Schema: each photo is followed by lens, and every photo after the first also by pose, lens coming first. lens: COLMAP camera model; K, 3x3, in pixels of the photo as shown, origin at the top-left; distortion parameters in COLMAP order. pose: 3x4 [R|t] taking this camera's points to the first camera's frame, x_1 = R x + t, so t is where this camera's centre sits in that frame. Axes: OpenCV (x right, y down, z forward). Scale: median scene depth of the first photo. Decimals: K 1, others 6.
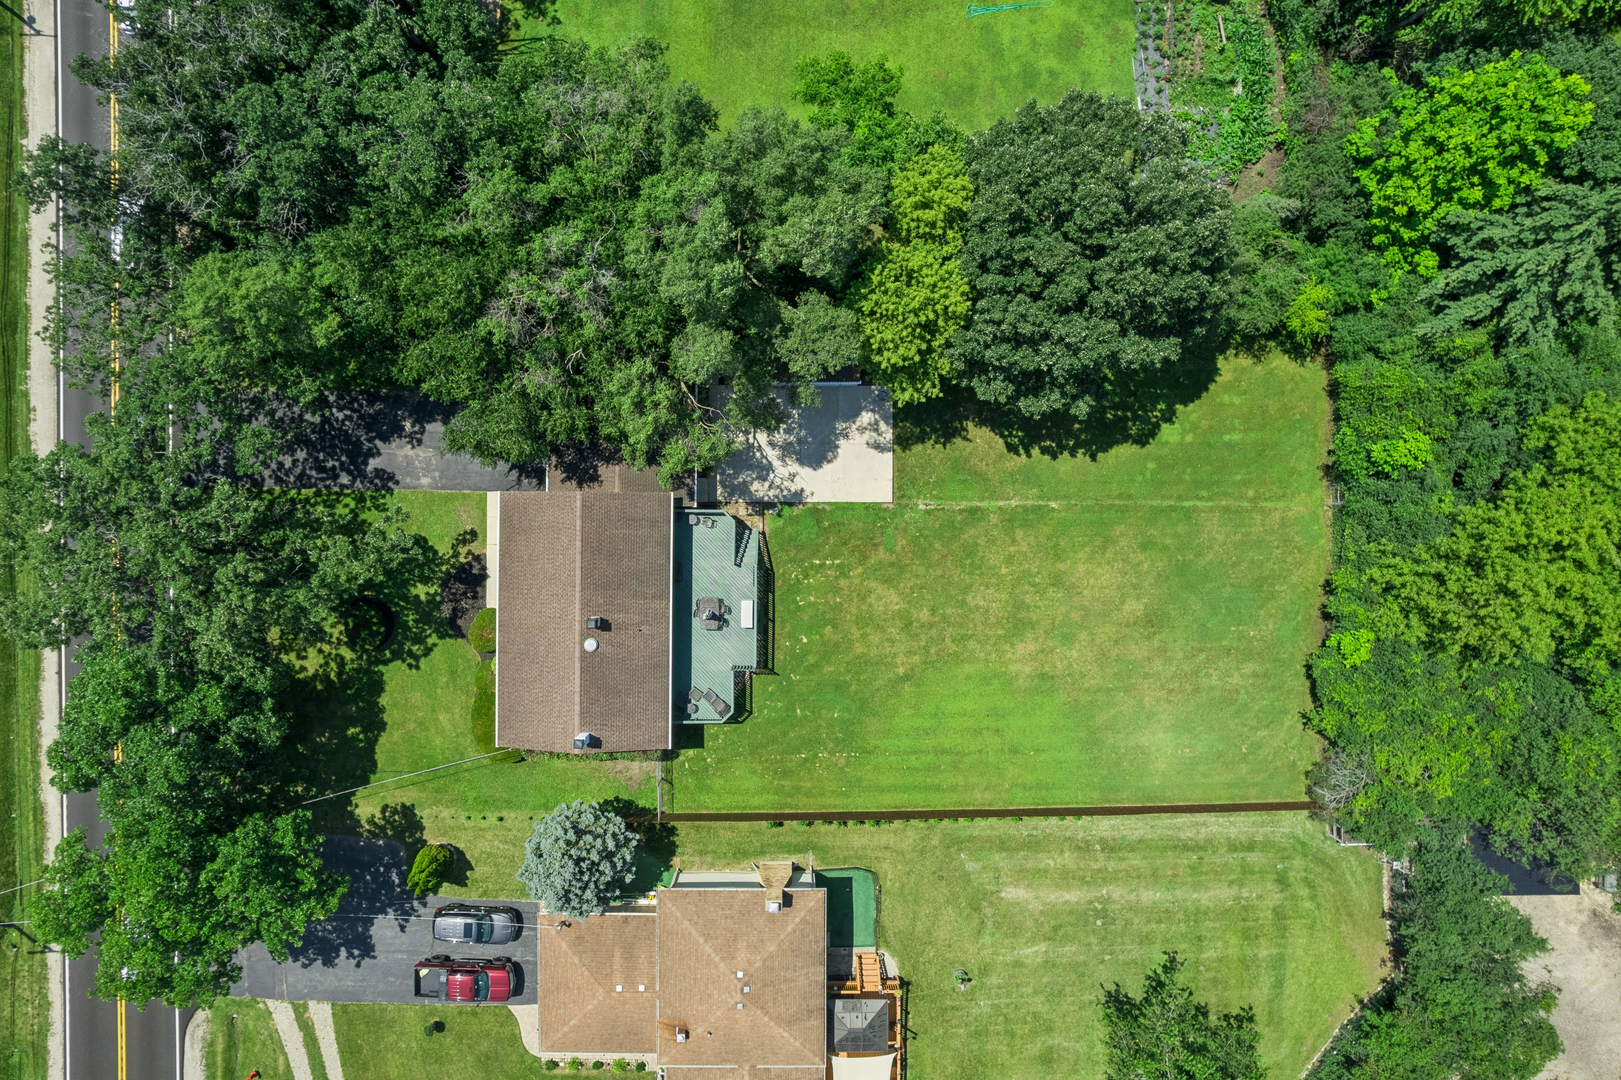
lens RADIAL K [[998.2, 0, 804.2], [0, 998.2, 548.8], [0, 0, 1]] dist [-0.017211, 0.021810]
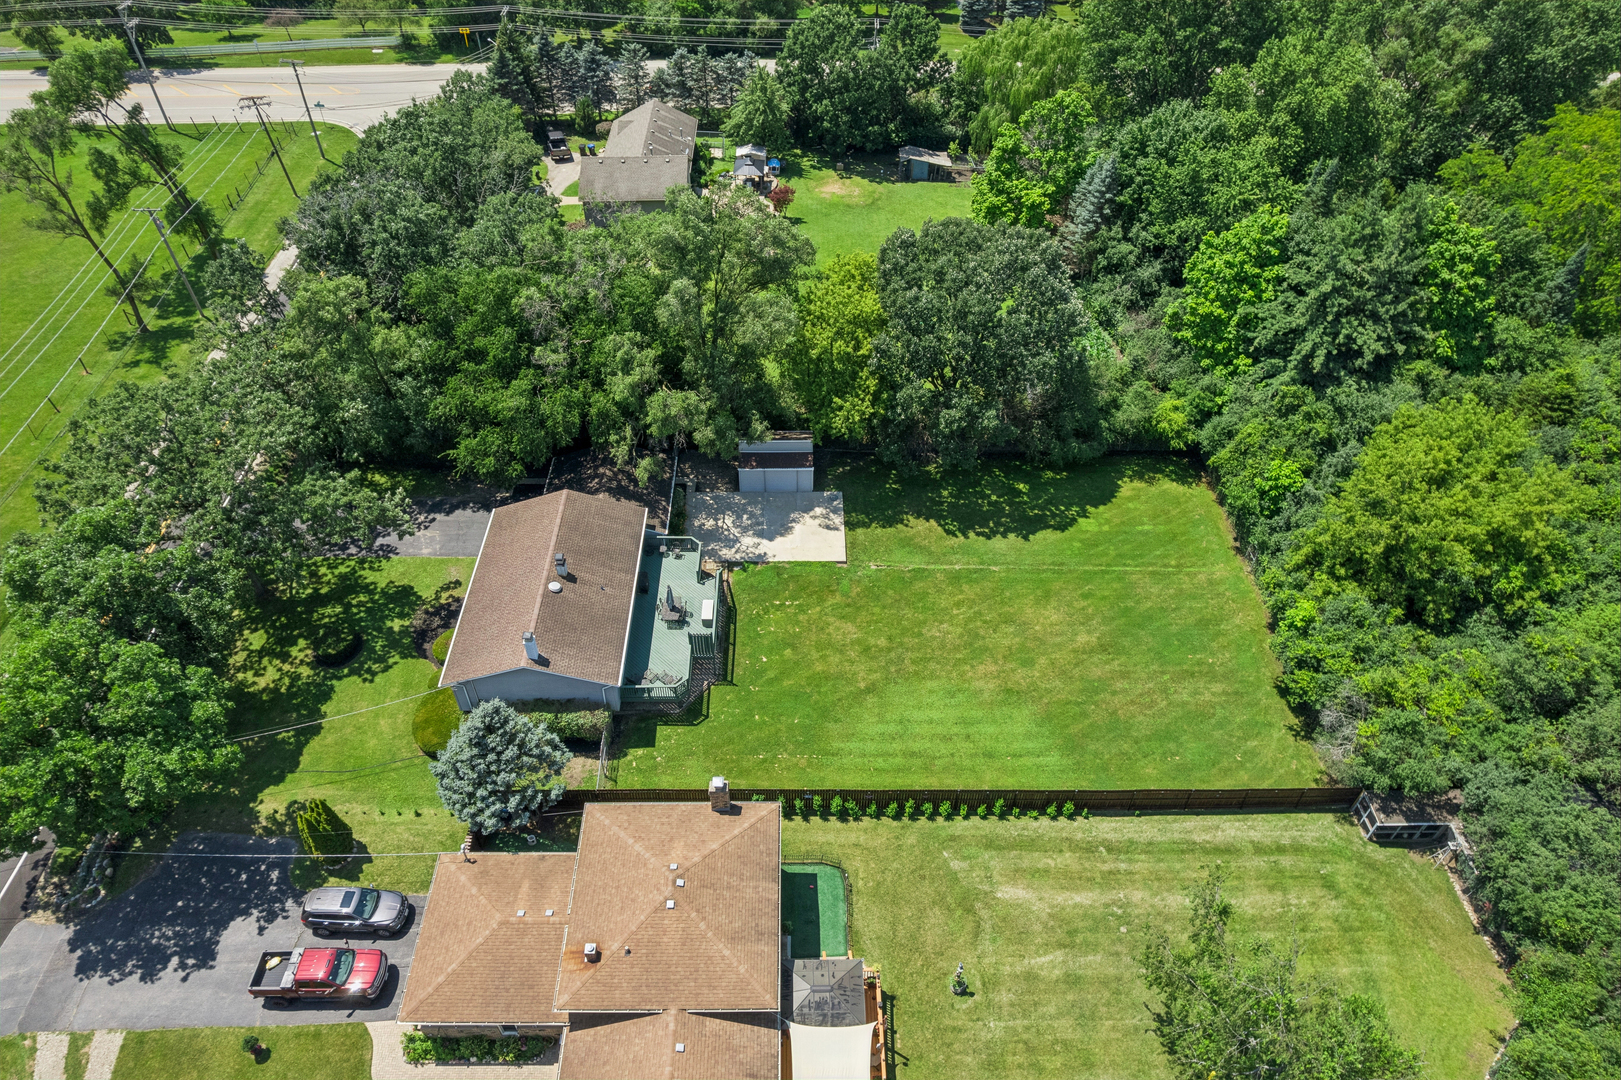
lens RADIAL K [[998.2, 0, 811.9], [0, 998.2, 542.1], [0, 0, 1]] dist [-0.017211, 0.021810]
pose [[0.999771, -0.019545, 0.008736, 0.042056], [0.020061, 0.712841, -0.701039, 0.716617], [0.007475, 0.701053, 0.713070, 0.200797]]
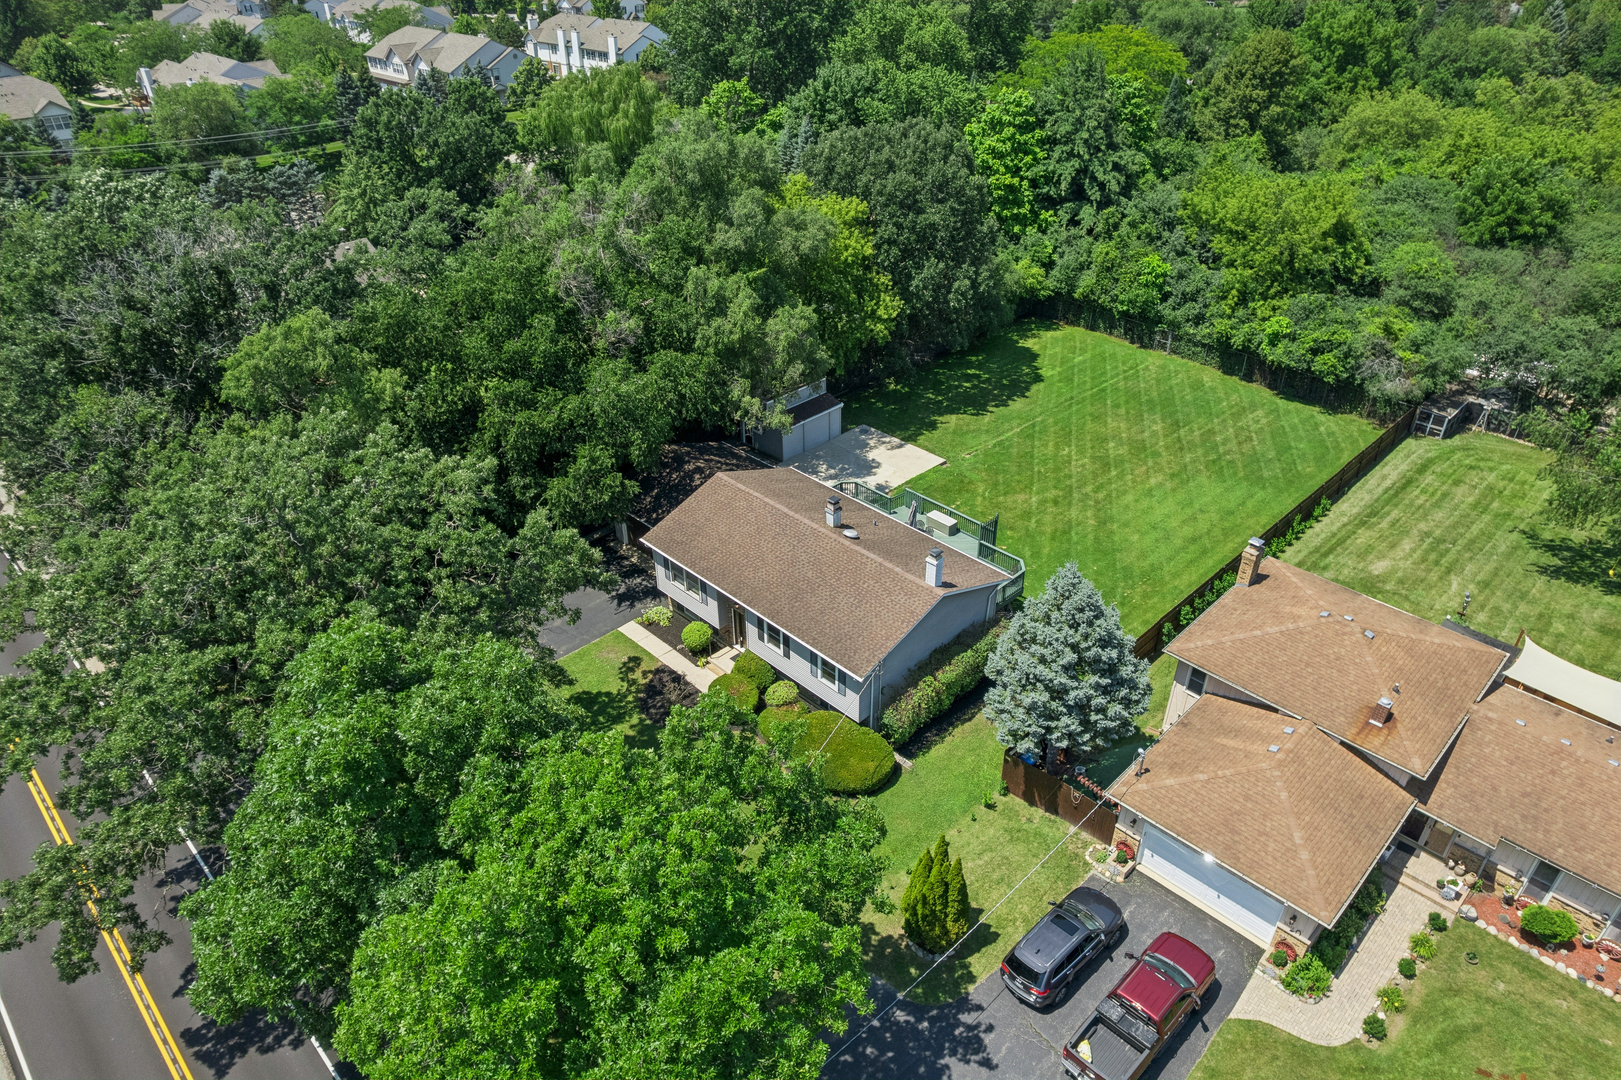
lens RADIAL K [[998.2, 0, 817.6], [0, 998.2, 542.0], [0, 0, 1]] dist [-0.017211, 0.021810]
pose [[0.710640, -0.406329, 0.574359, -0.636900], [0.703543, 0.415337, -0.576647, 0.491982], [-0.004244, 0.813875, 0.581025, 0.475706]]
